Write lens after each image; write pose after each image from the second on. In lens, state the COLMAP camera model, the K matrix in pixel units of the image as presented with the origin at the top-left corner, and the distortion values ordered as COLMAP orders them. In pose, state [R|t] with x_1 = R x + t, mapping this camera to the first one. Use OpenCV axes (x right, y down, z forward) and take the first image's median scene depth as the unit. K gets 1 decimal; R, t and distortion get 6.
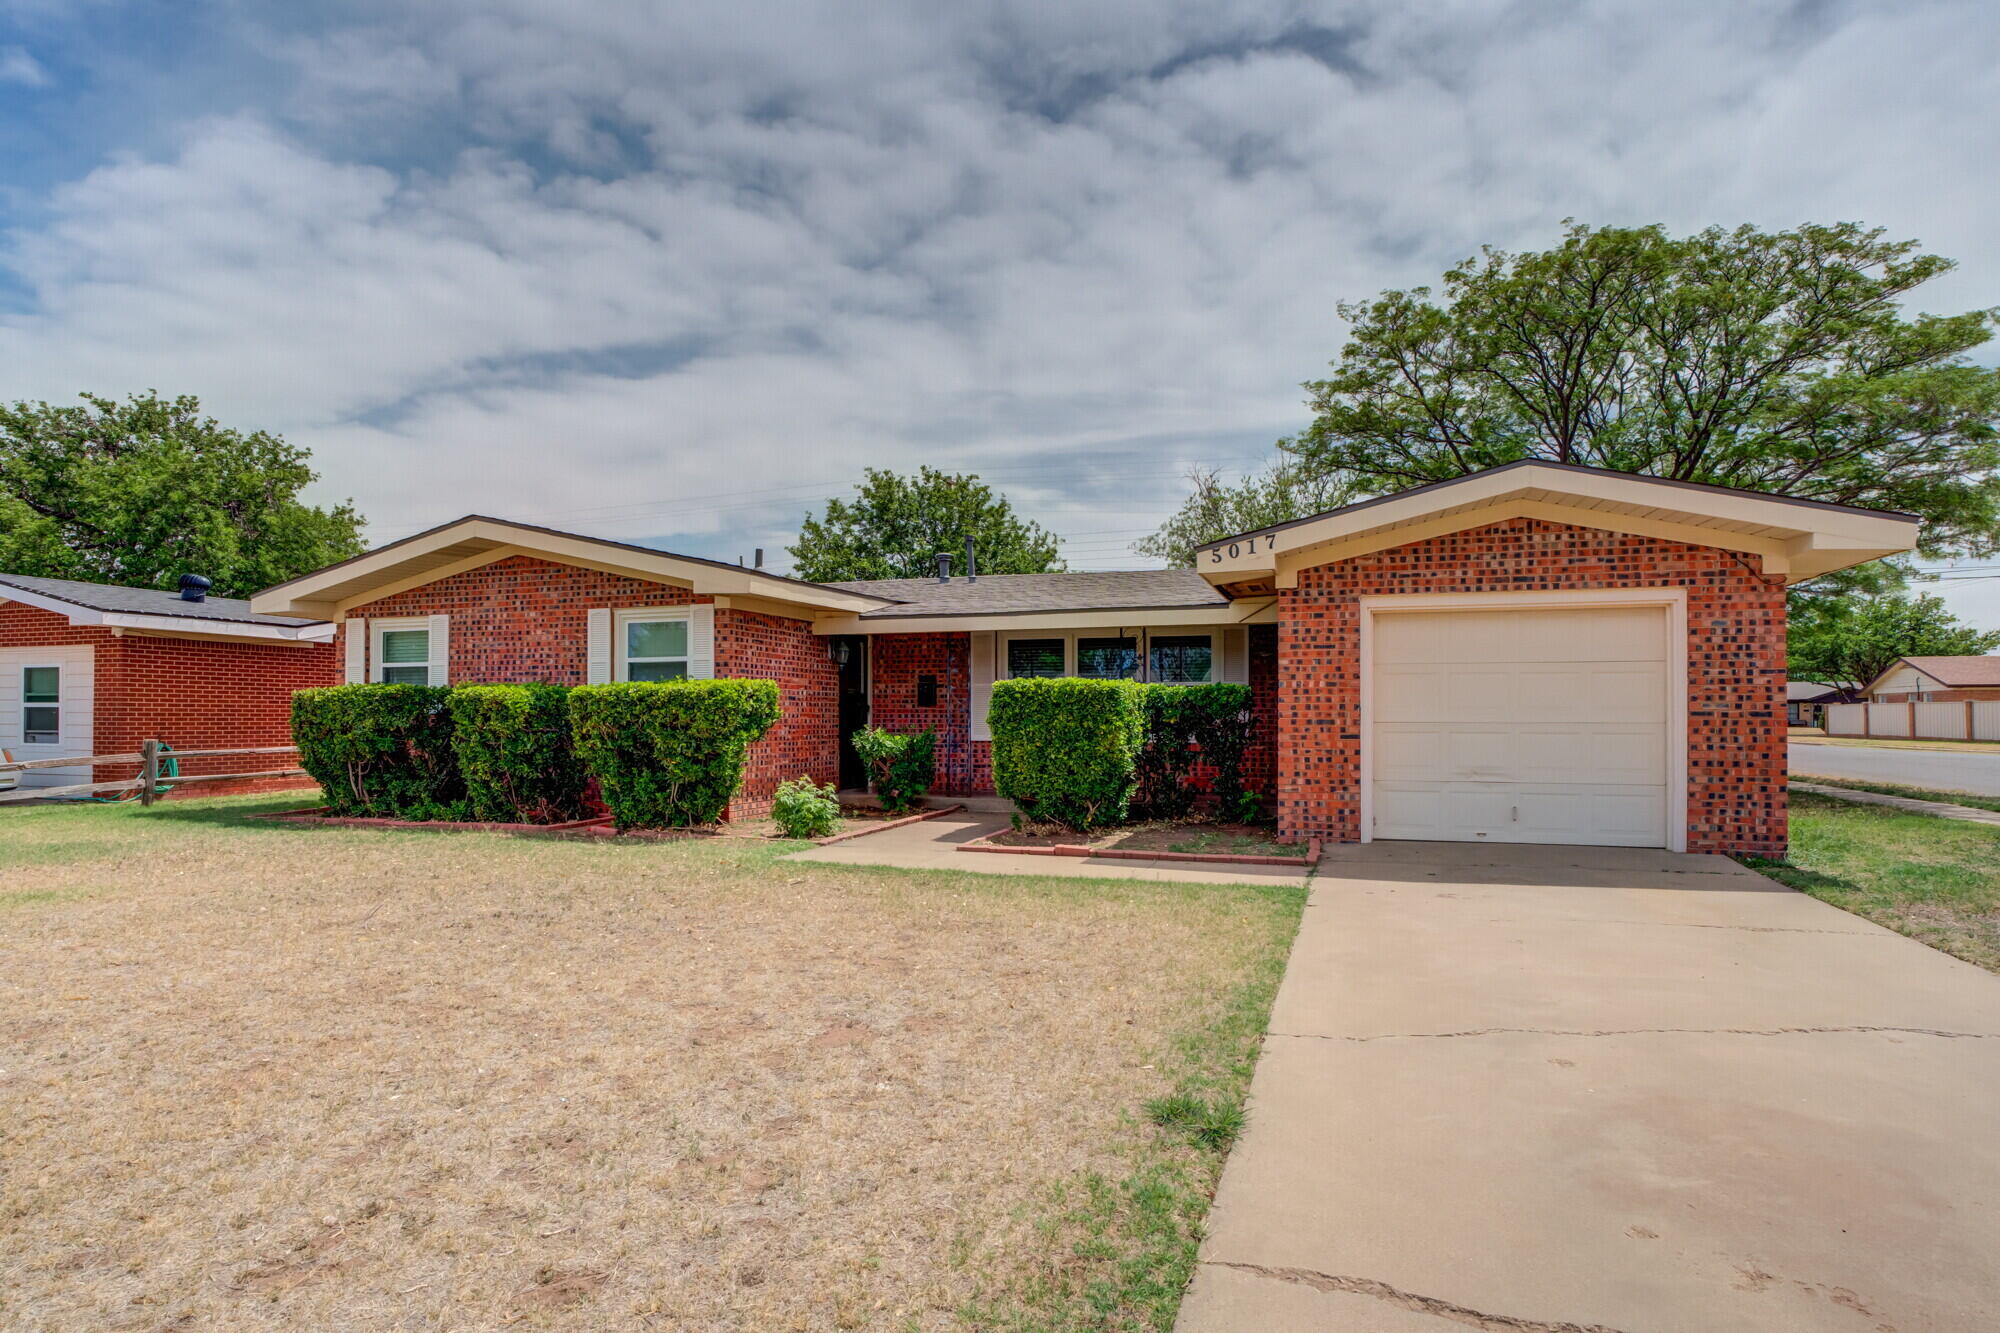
lens RADIAL K [[1060.7, 0, 1000.0], [0, 1060.7, 666.5], [0, 0, 1]] dist [-0.010940, 0.001737]
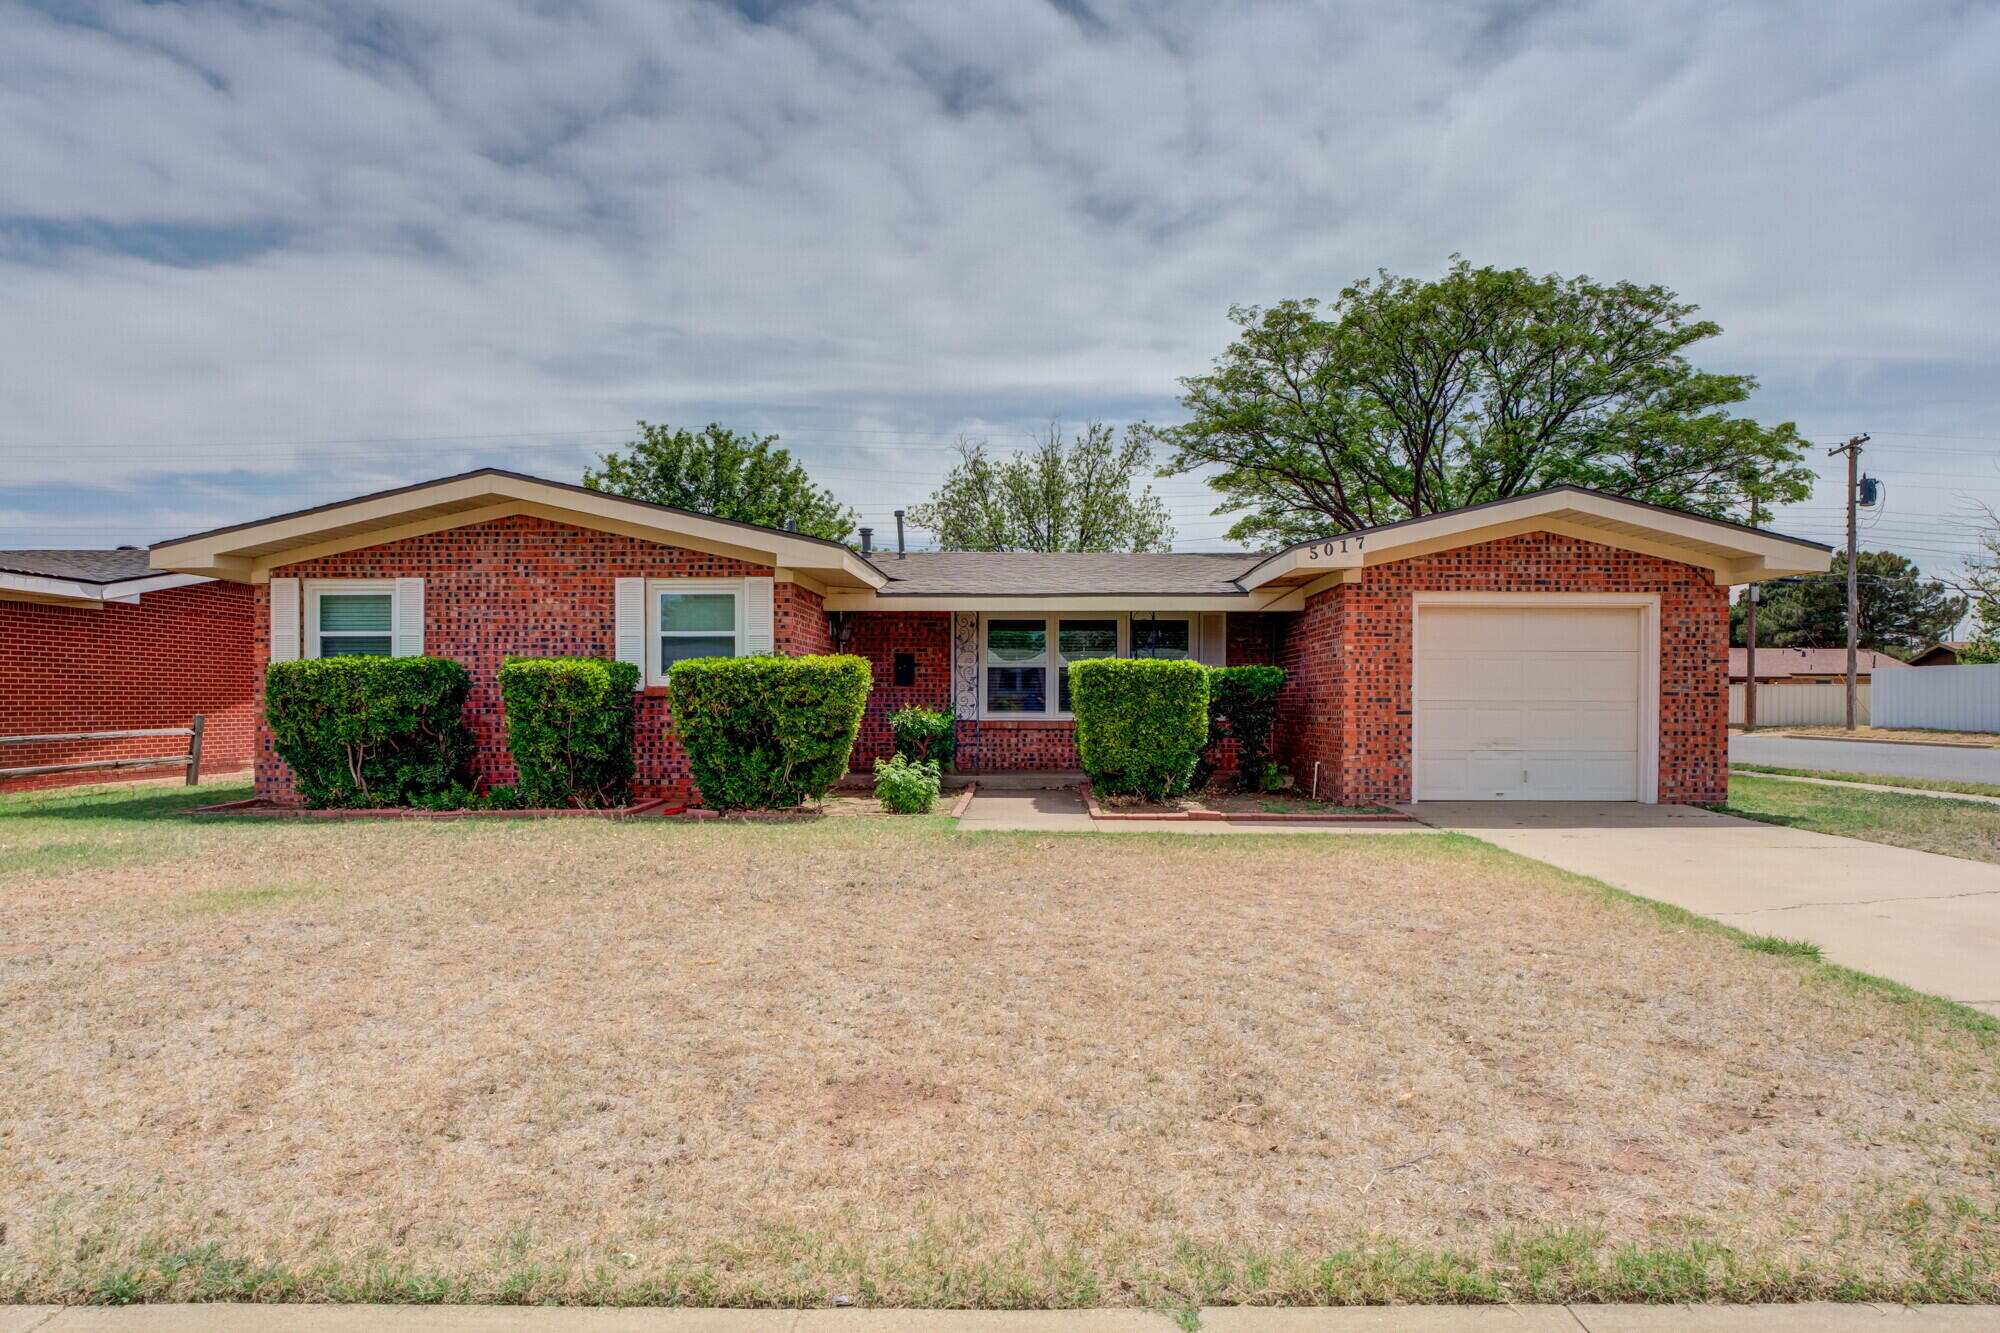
lens RADIAL K [[1170.6, 0, 1000.0], [0, 1170.6, 666.5], [0, 0, 1]] dist [0.003987, -0.001062]
pose [[0.955307, 0.010259, 0.295437, -0.436228], [-0.015736, 0.999745, 0.016167, 0.001574], [-0.295196, -0.020093, 0.955225, -0.087650]]
